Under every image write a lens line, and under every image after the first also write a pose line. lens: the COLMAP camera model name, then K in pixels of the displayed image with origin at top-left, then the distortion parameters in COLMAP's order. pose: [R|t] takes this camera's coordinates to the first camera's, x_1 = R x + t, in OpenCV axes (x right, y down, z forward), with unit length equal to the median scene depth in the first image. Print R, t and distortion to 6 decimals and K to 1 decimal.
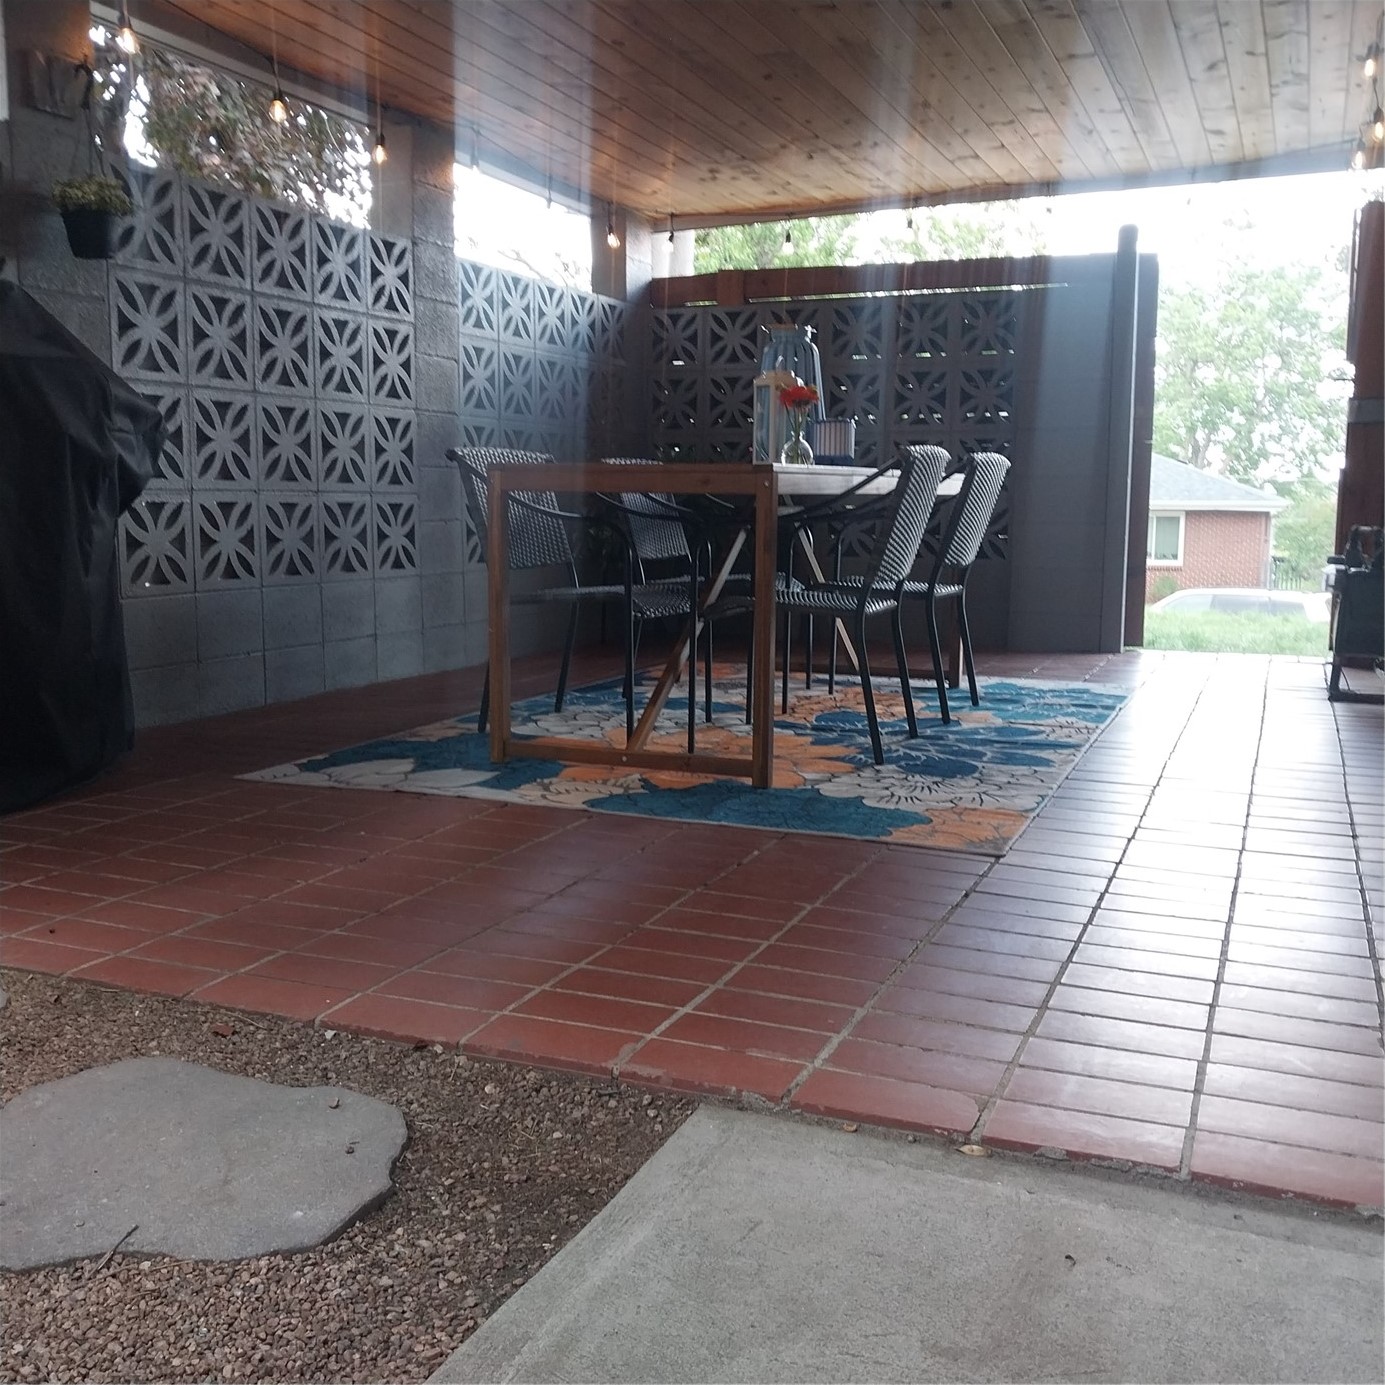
lens RADIAL K [[1434.0, 0, 691.1], [0, 1434.0, 694.9], [0, 0, 1]] dist [0.239103, -0.722895]
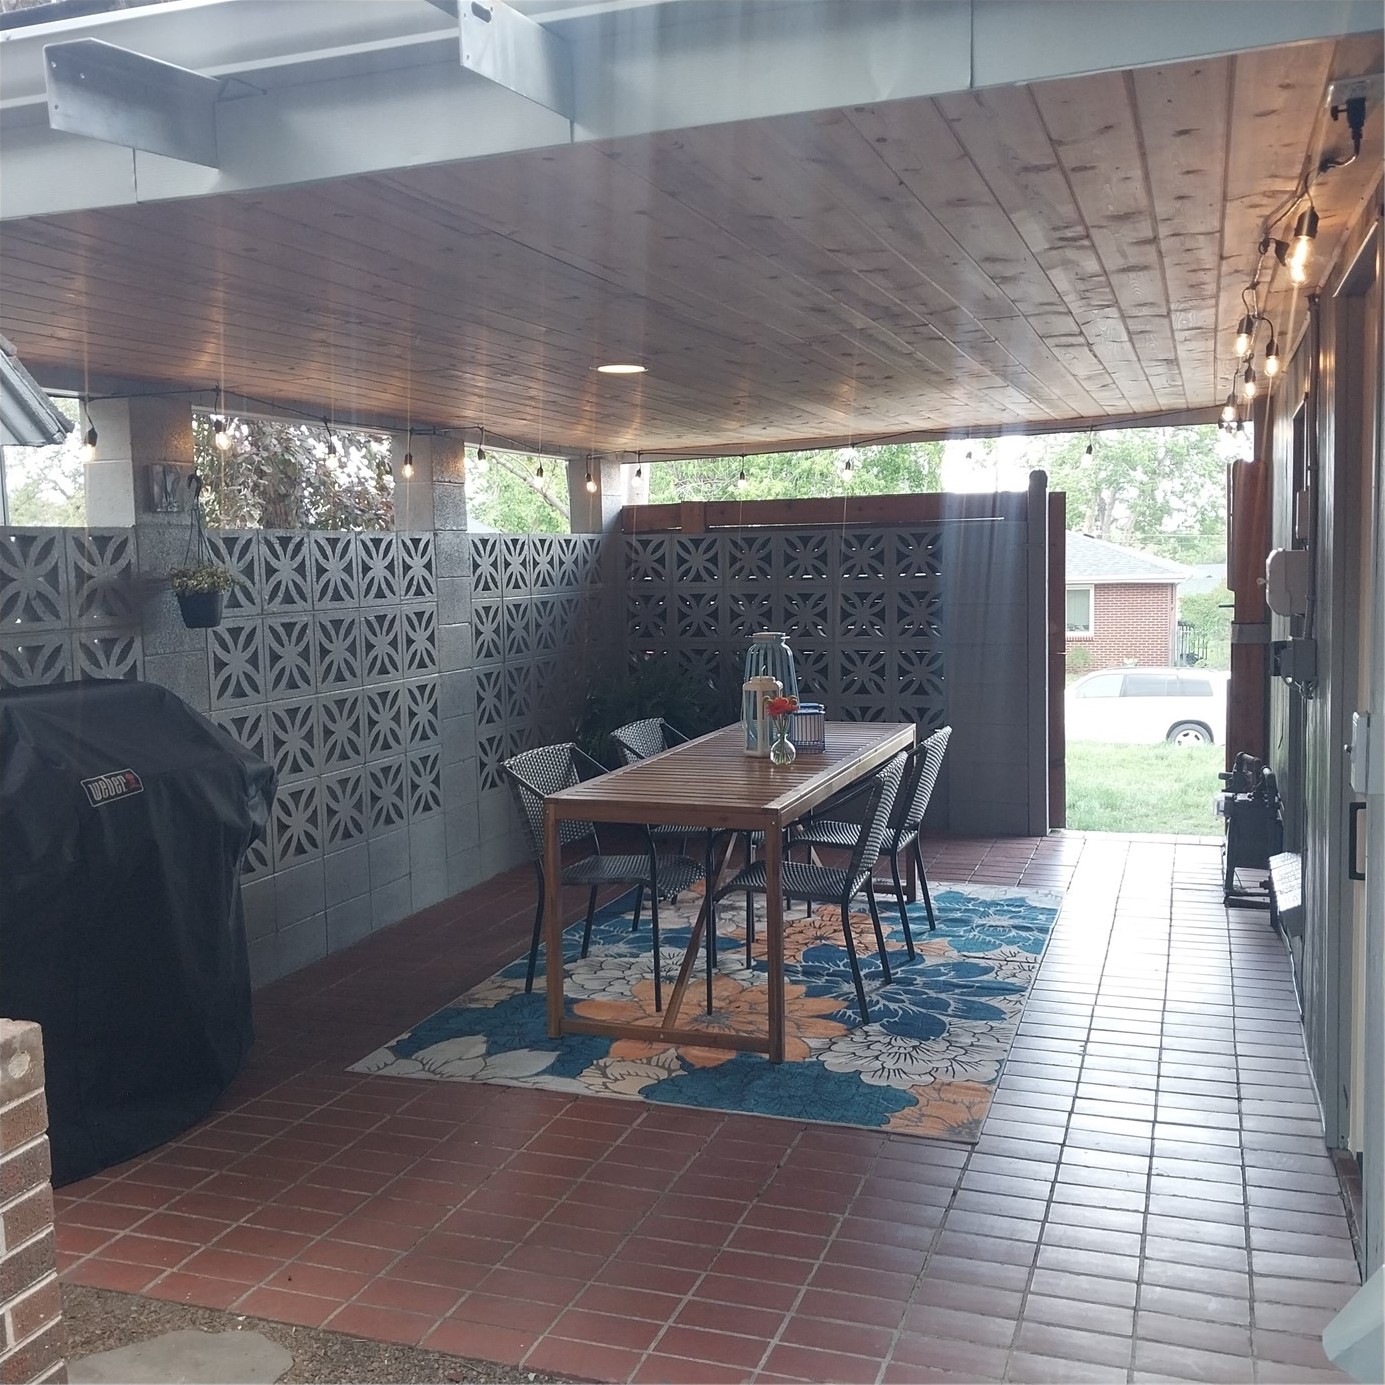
lens RADIAL K [[1434.0, 0, 691.1], [0, 1434.0, 694.9], [0, 0, 1]] dist [0.239103, -0.722895]
pose [[0.998044, -0.034822, 0.051926, -0.053215], [0.036612, 0.998753, -0.033934, -0.143245], [-0.050680, 0.035768, 0.998074, -0.173223]]
